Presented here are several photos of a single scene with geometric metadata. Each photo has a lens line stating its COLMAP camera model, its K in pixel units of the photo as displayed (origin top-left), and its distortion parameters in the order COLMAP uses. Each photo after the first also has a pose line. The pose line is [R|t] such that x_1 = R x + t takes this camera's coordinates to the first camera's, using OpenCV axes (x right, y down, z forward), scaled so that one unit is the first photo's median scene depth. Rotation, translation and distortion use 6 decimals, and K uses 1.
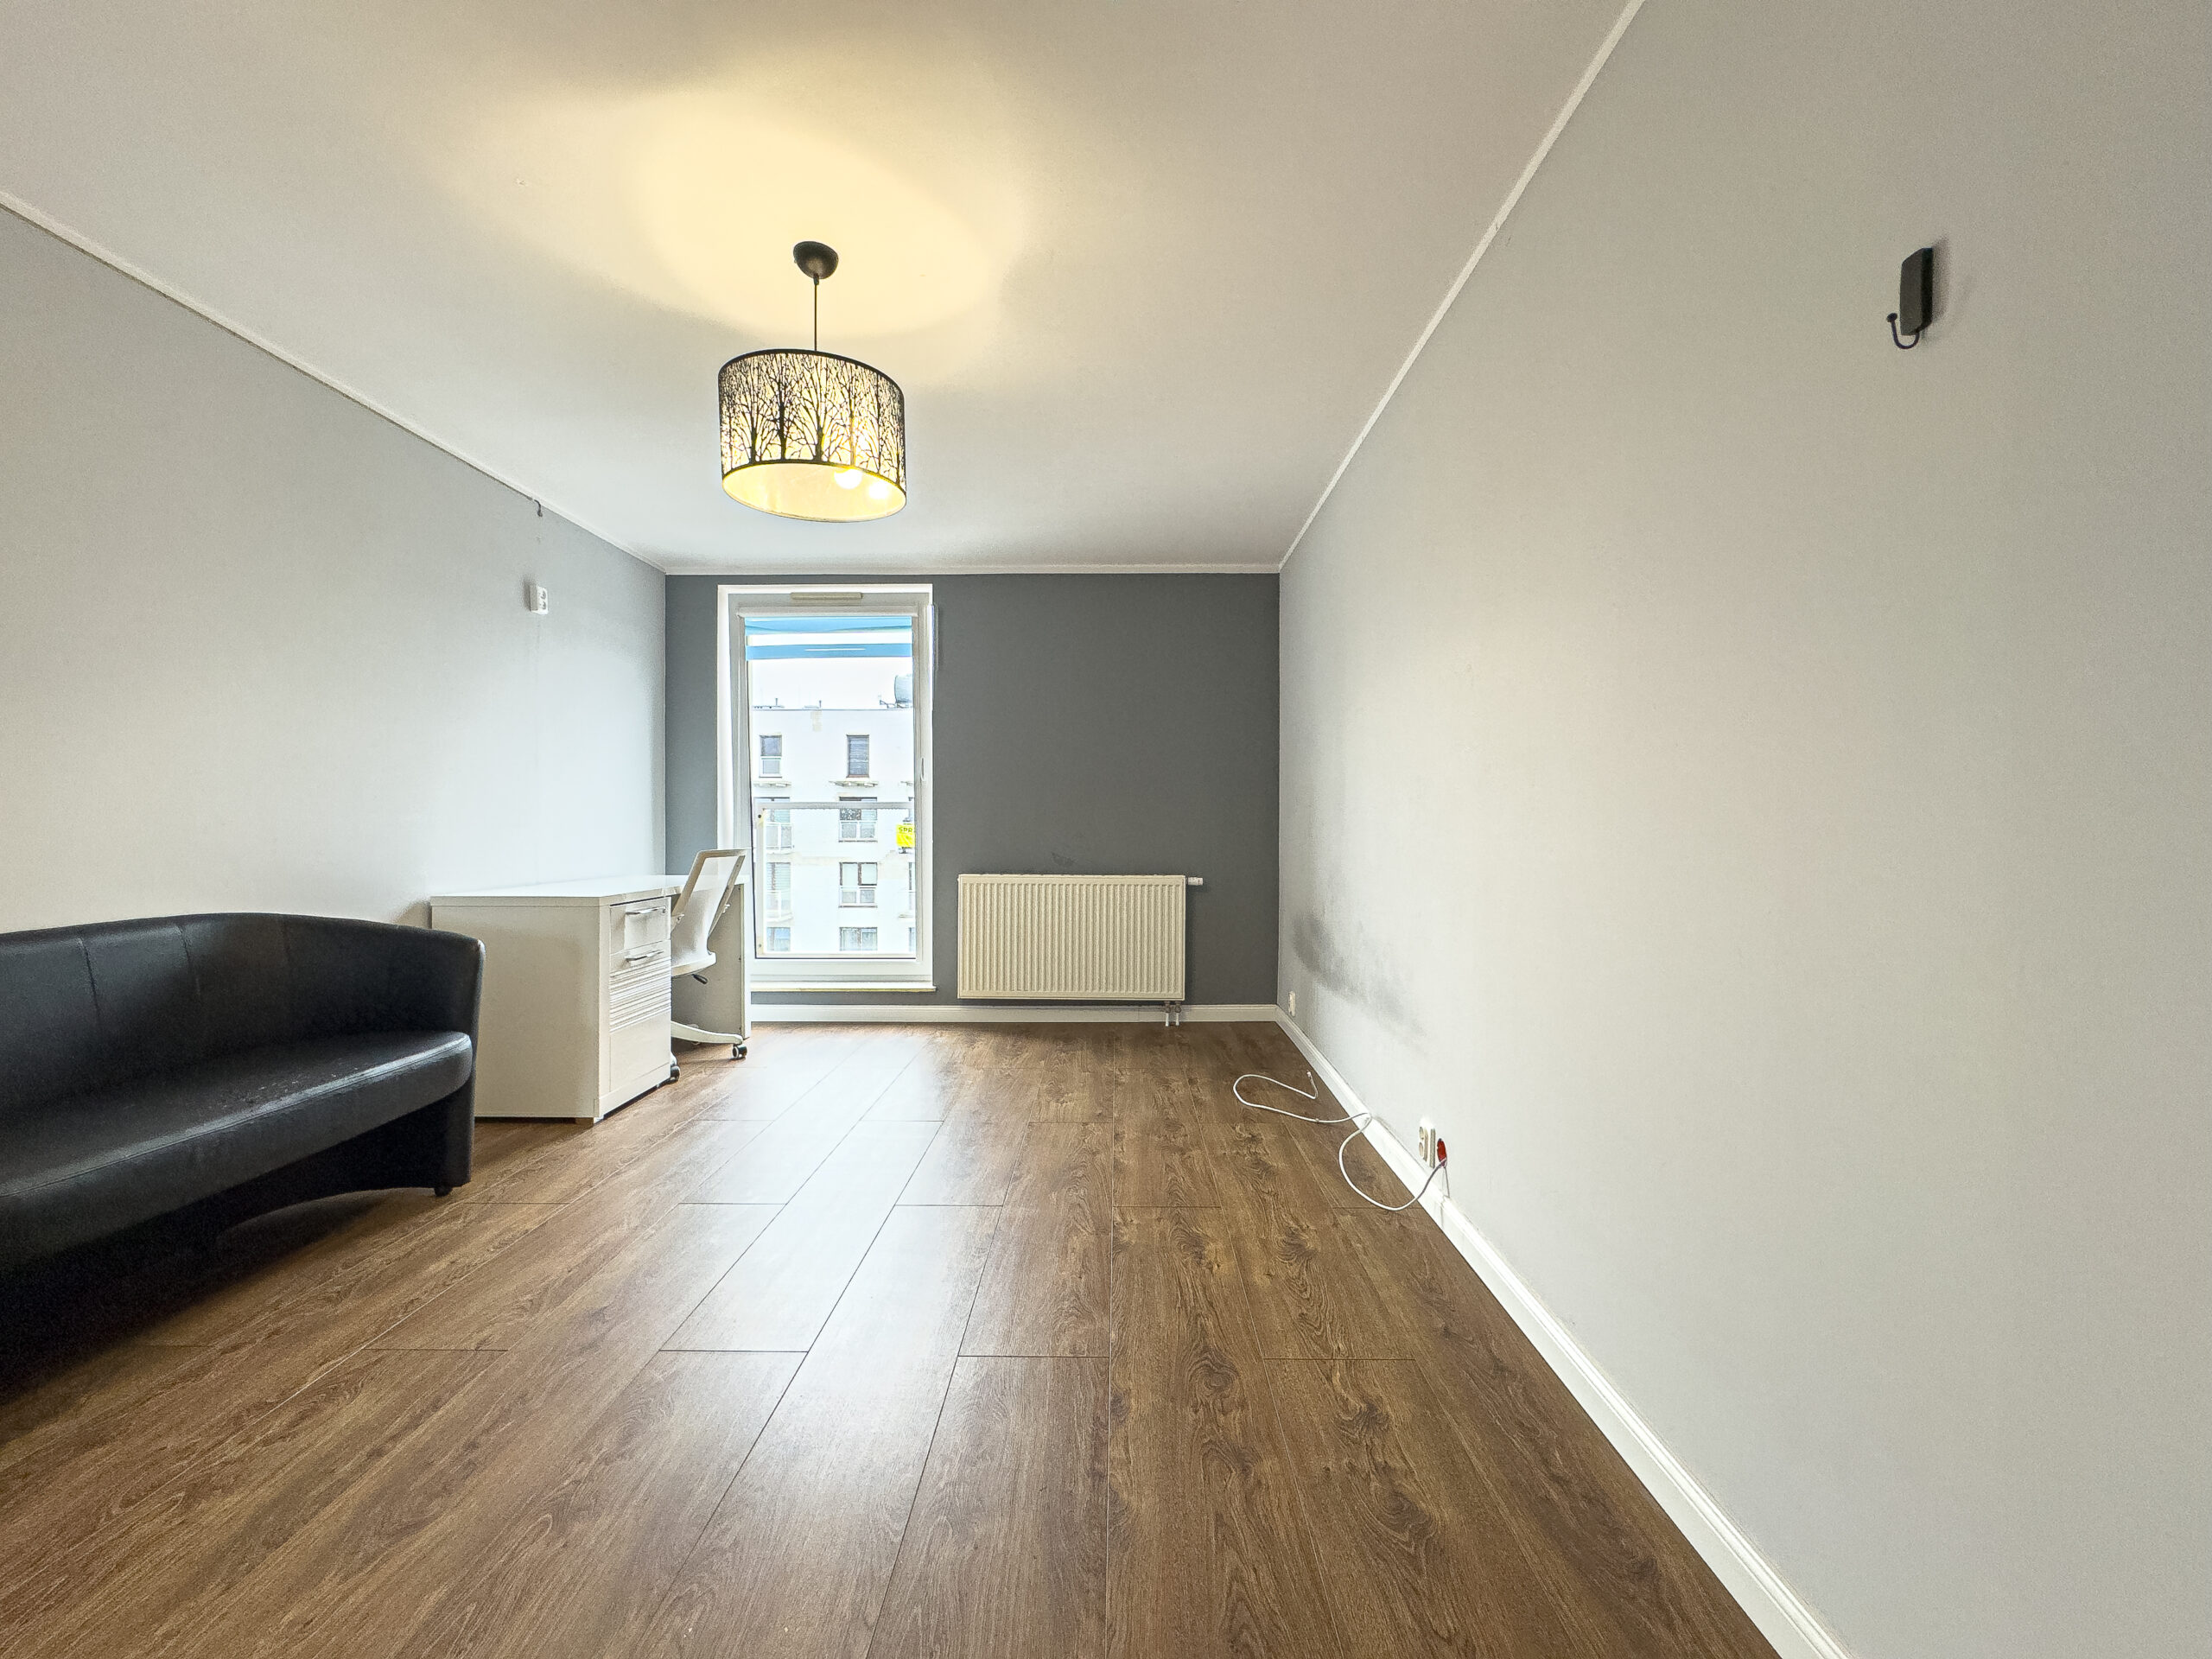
lens RADIAL K [[881.4, 0, 1101.6], [0, 881.4, 817.8], [0, 0, 1]] dist [-0.006300, 0.001487]
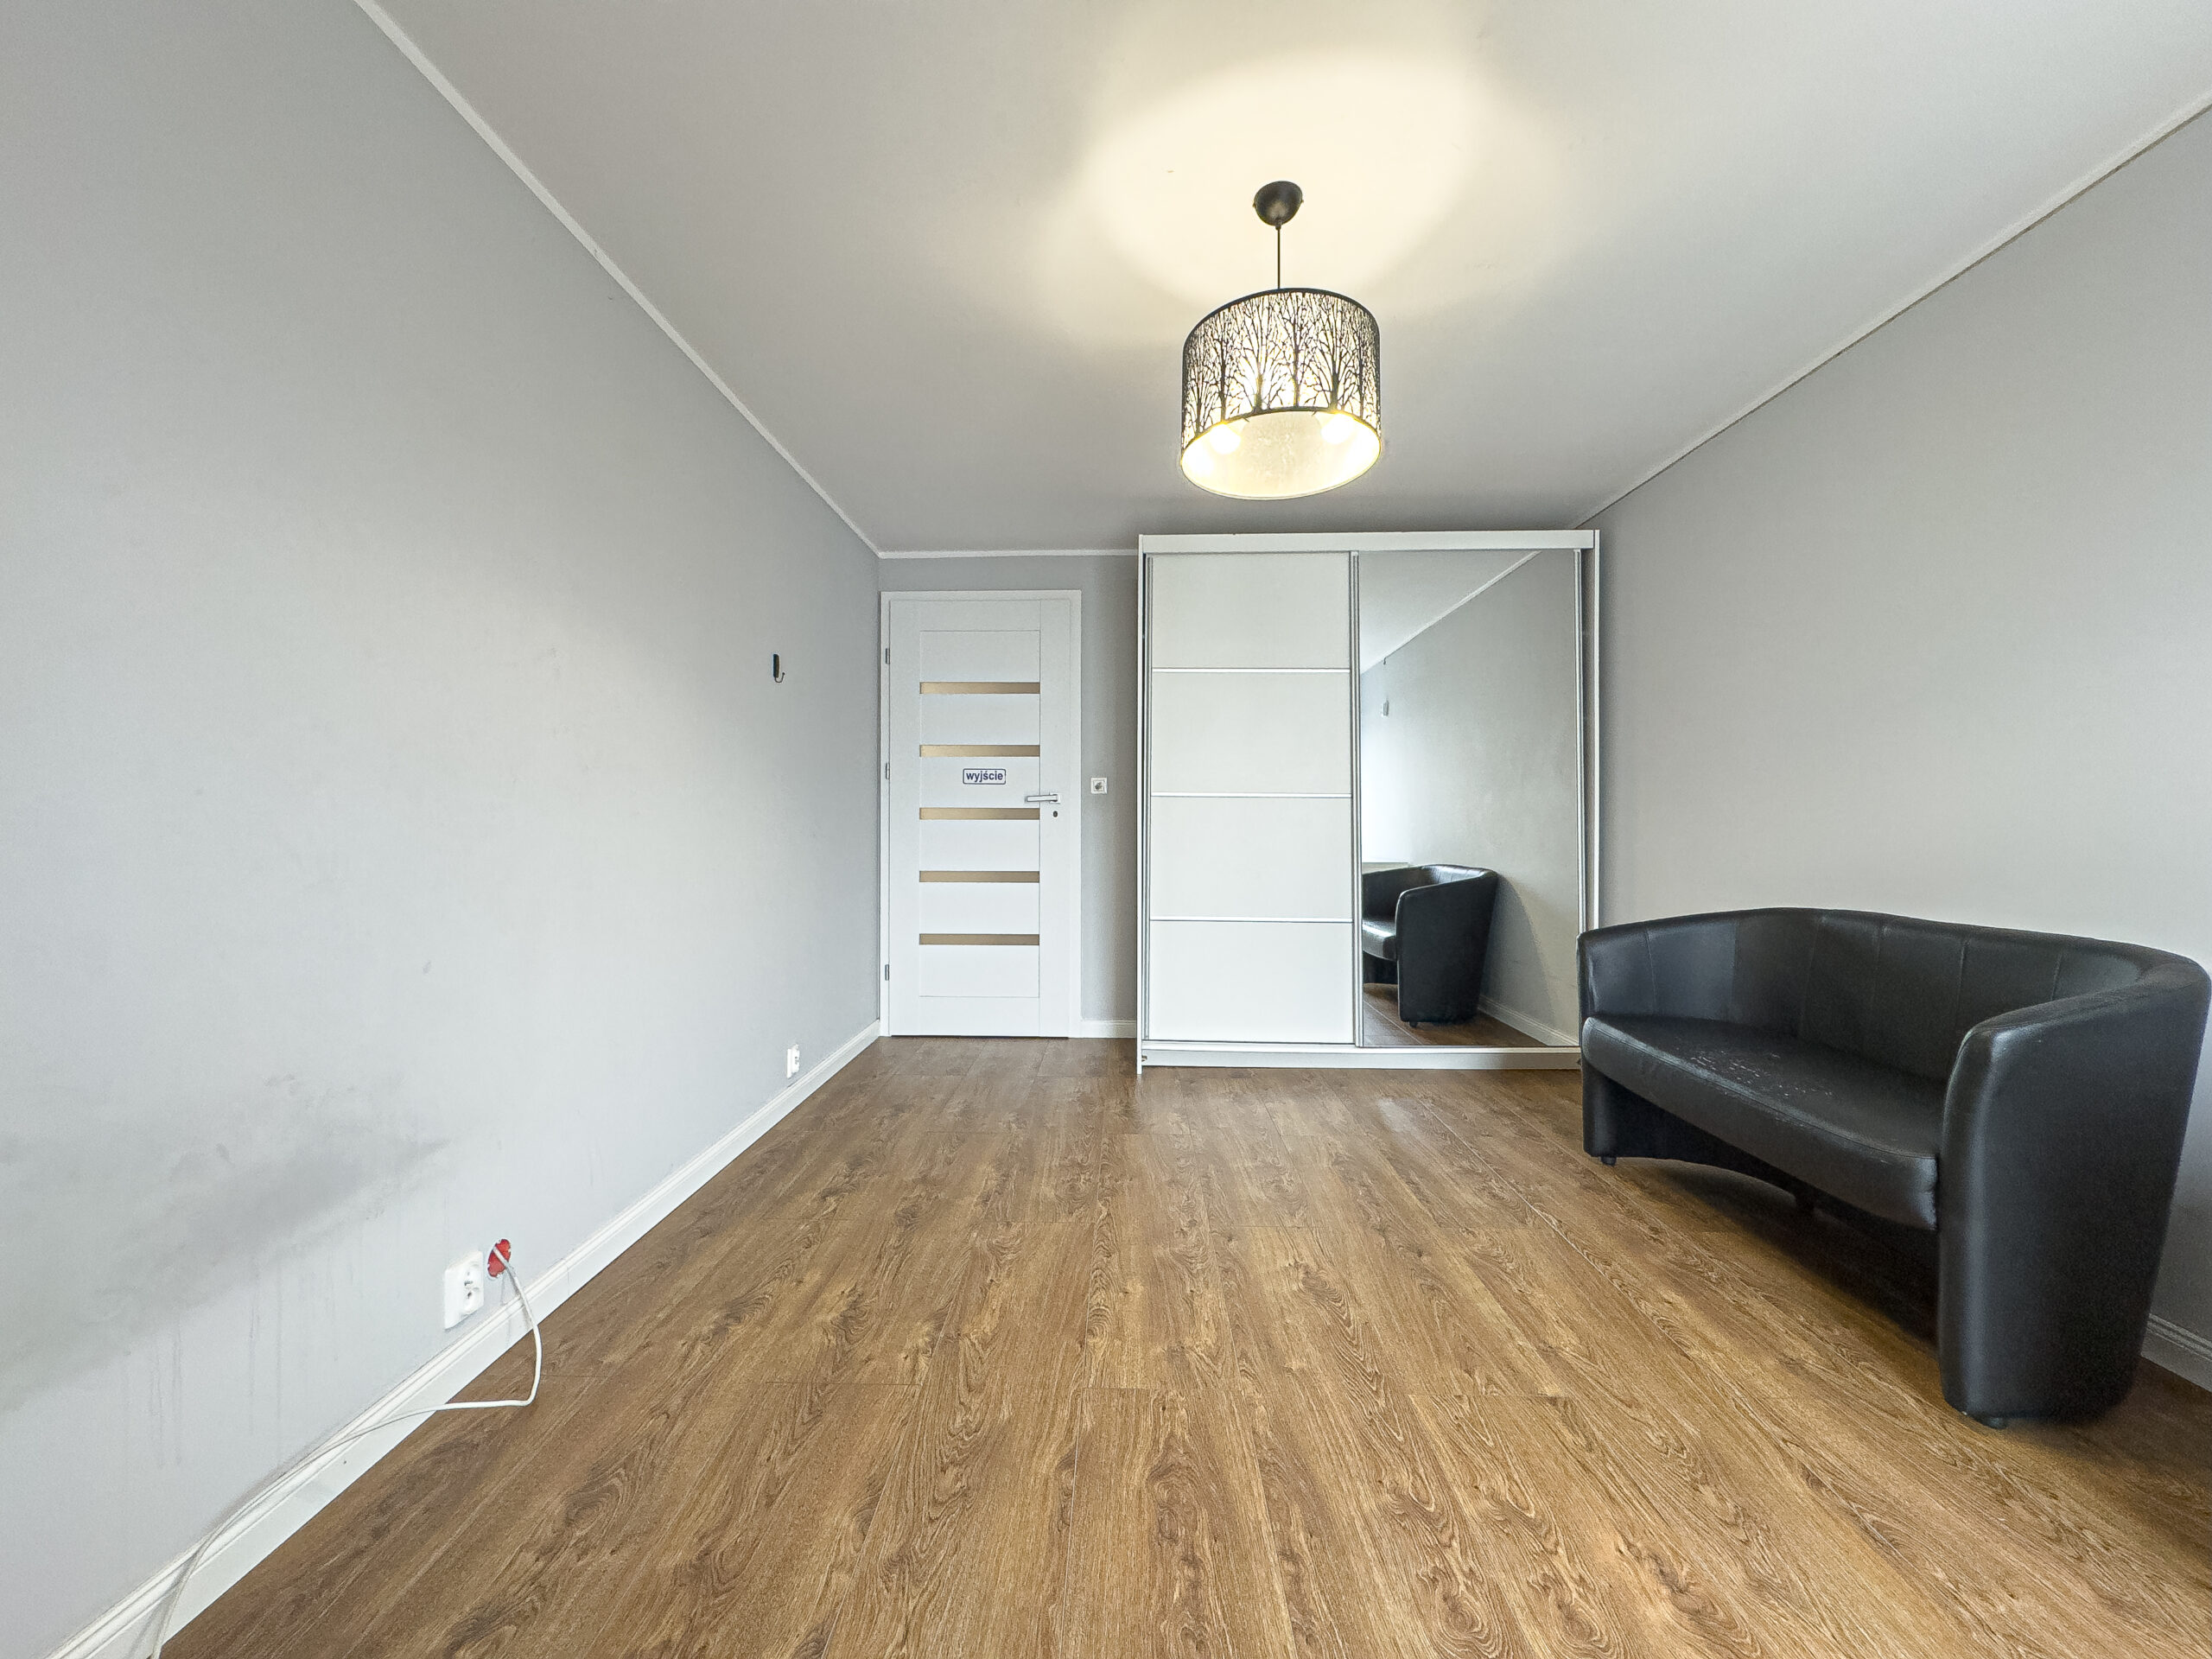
lens RADIAL K [[881.4, 0, 1082.2], [0, 881.4, 859.6], [0, 0, 1]] dist [-0.006300, 0.001487]
pose [[-0.999455, -0.002388, 0.032918, -0.155598], [-0.001390, 0.999540, 0.030311, 0.015939], [-0.032976, 0.030249, -0.998998, 1.943694]]
